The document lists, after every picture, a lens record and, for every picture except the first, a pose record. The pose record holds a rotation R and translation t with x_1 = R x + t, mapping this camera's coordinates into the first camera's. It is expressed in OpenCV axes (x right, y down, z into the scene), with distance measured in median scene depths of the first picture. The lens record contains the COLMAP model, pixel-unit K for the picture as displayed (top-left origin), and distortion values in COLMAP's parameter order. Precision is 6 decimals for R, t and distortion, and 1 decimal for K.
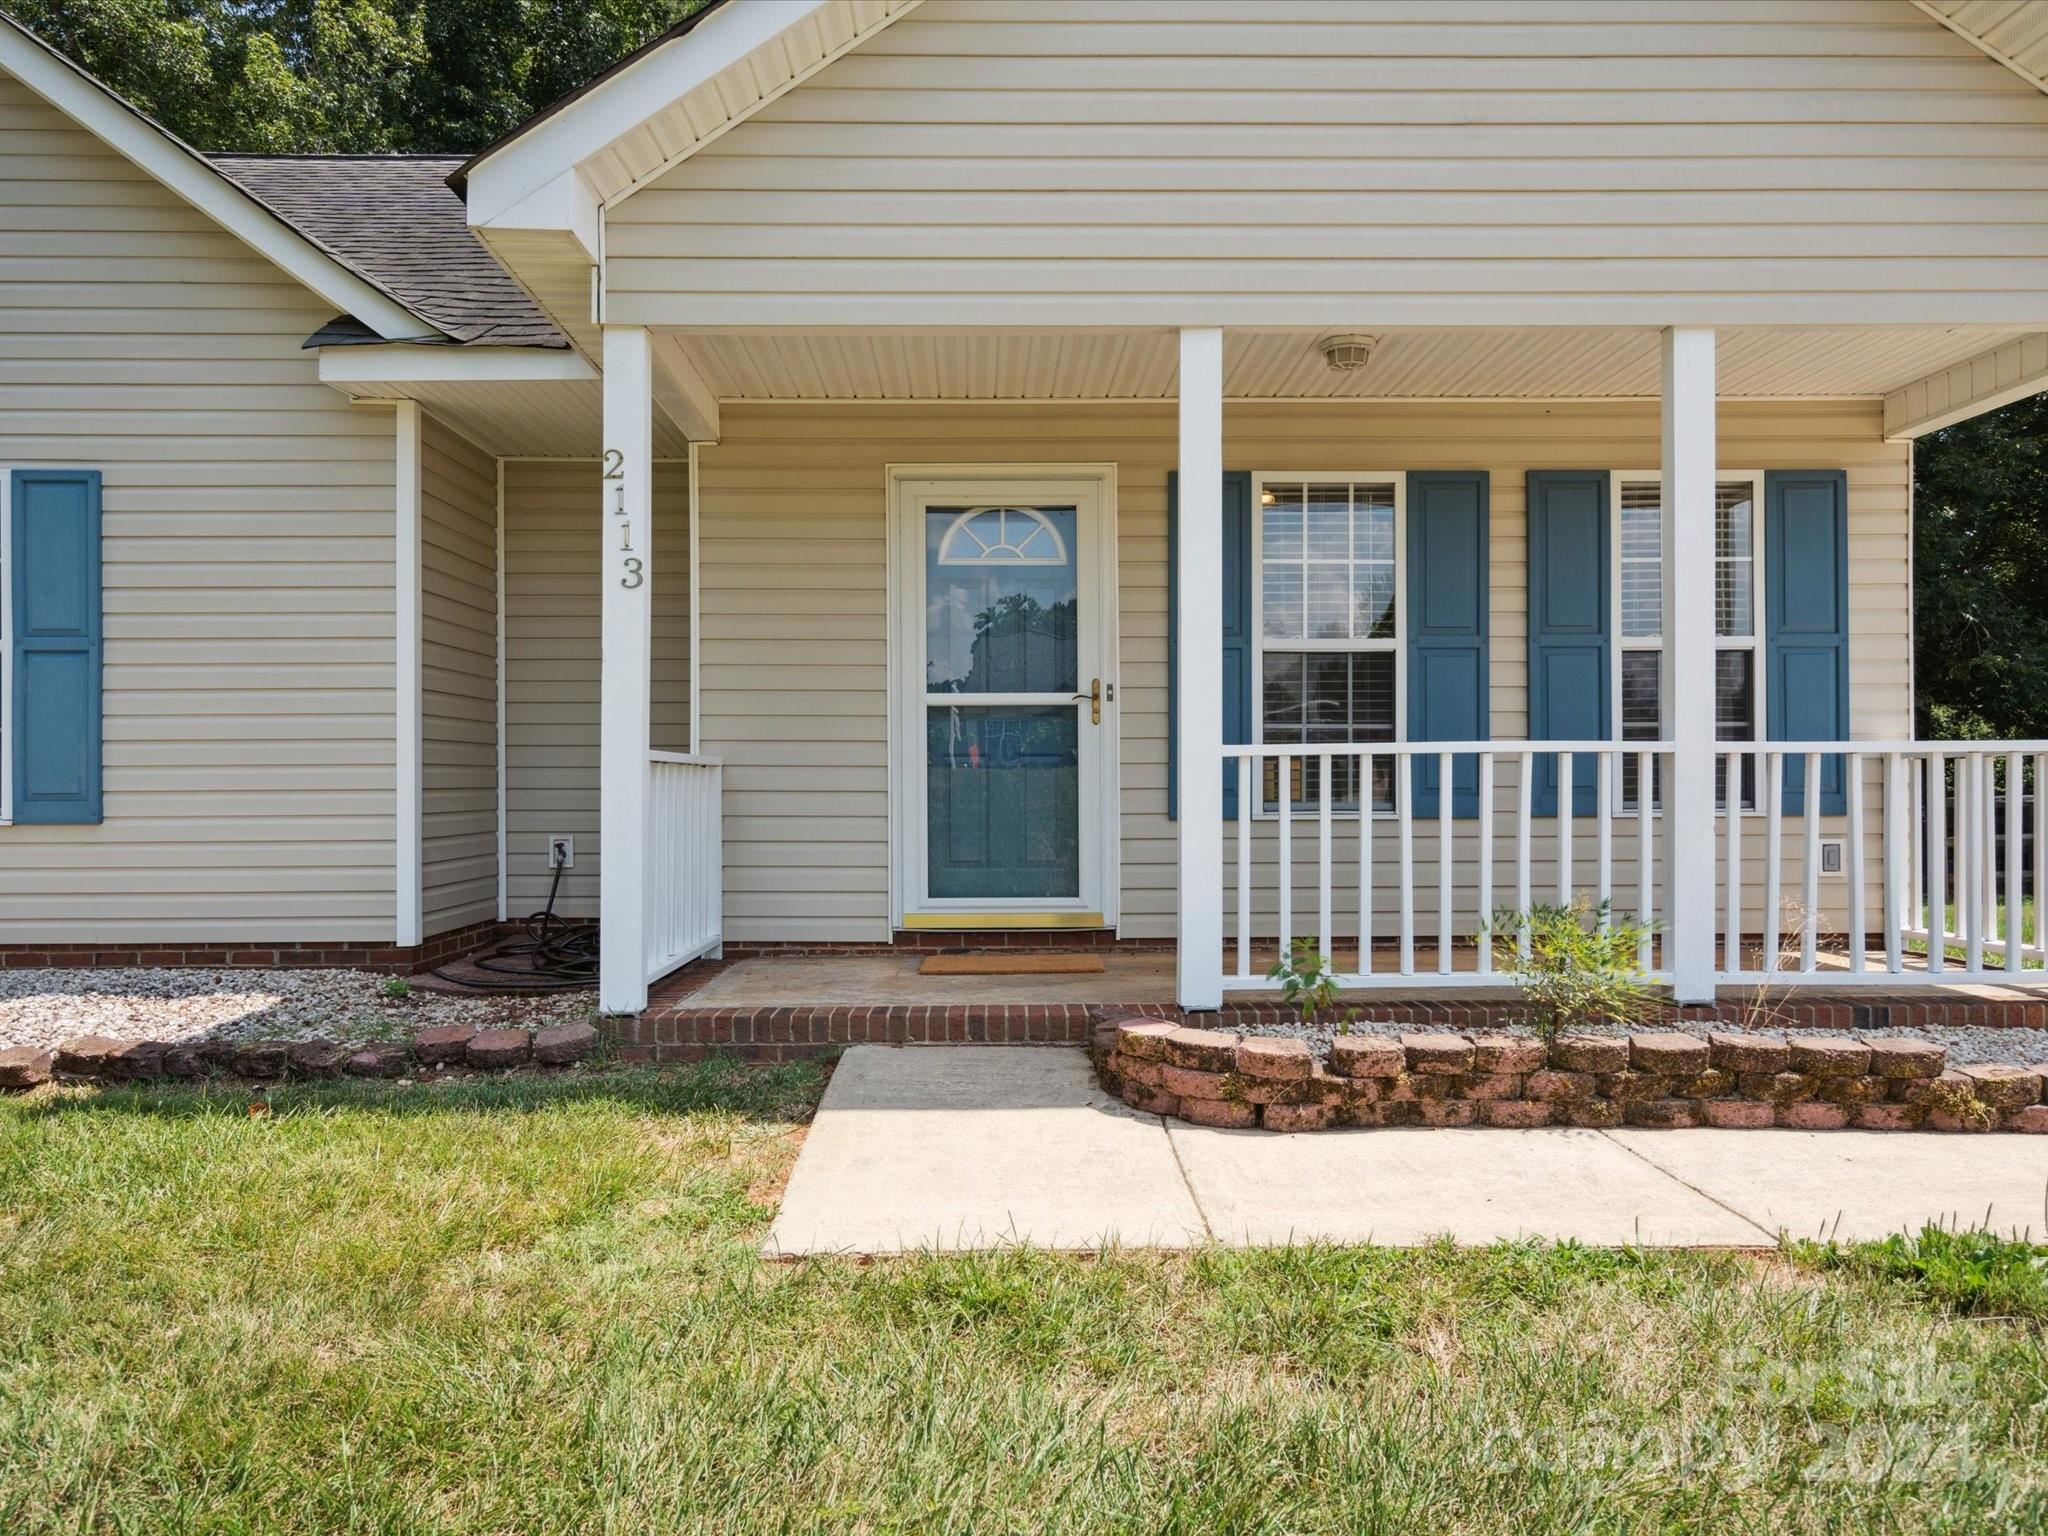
lens RADIAL K [[1339.1, 0, 1024.0], [0, 1339.1, 768.0], [0, 0, 1]] dist [0.007723, 0.001481]
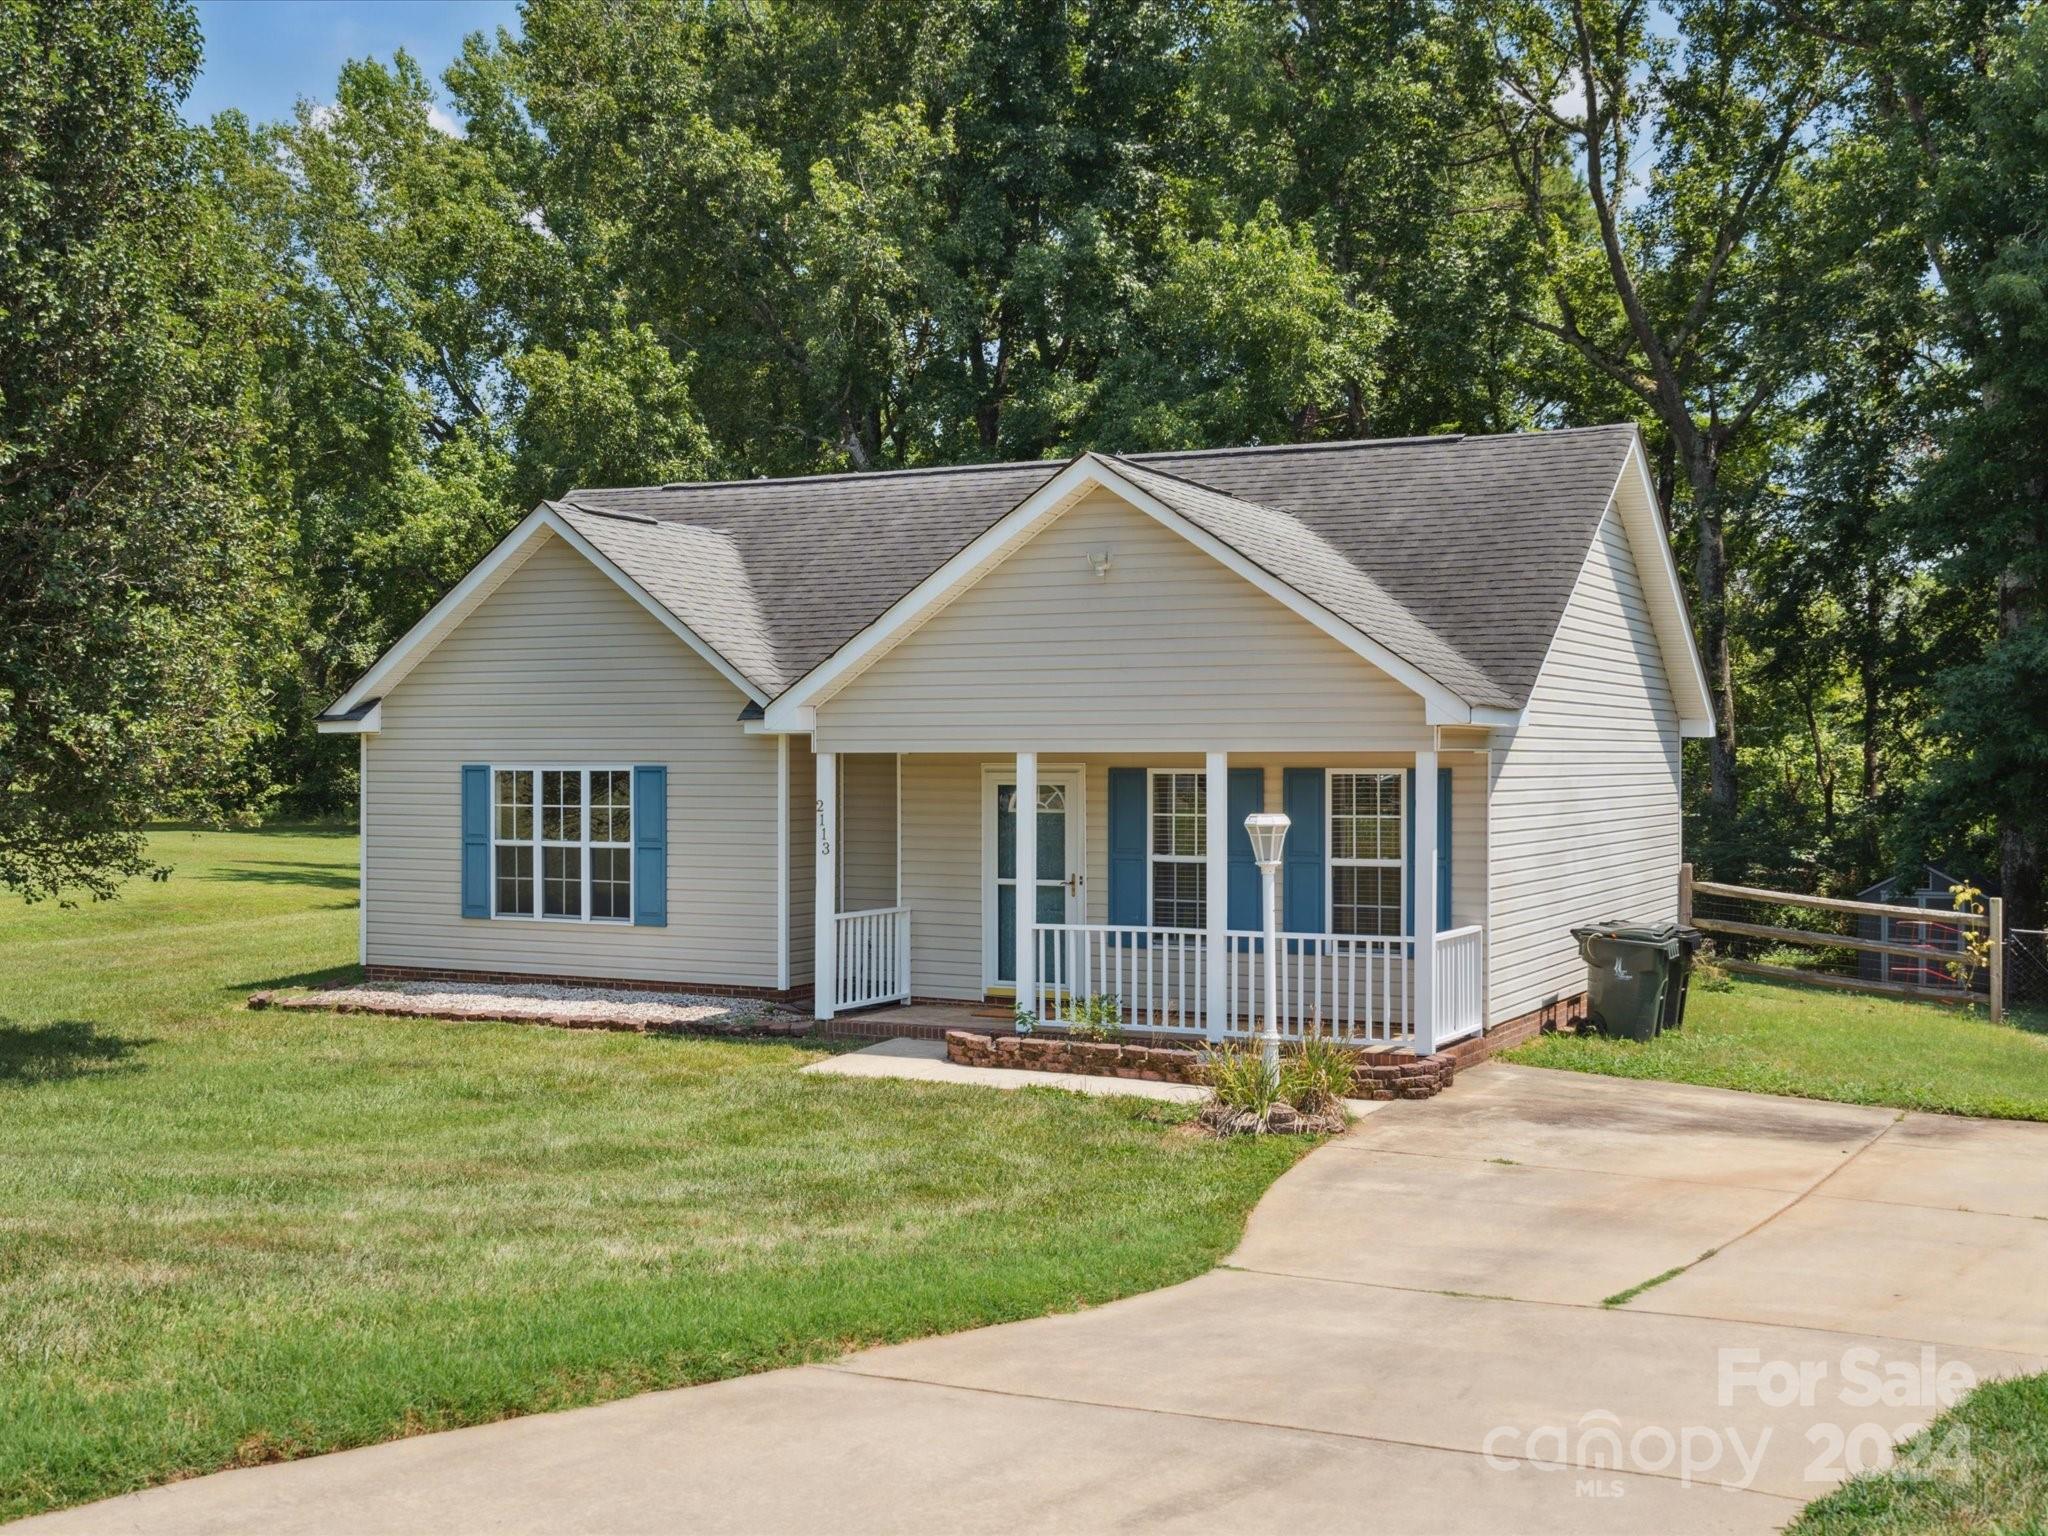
lens RADIAL K [[2301.0, 0, 1024.0], [0, 2301.0, 768.0], [0, 0, 1]] dist [0.012960, -0.025442]
pose [[0.883689, 0.007477, -0.468015, 1.898231], [0.001600, 0.999818, 0.018994, -0.345360], [0.468072, -0.017533, 0.883517, -2.446150]]
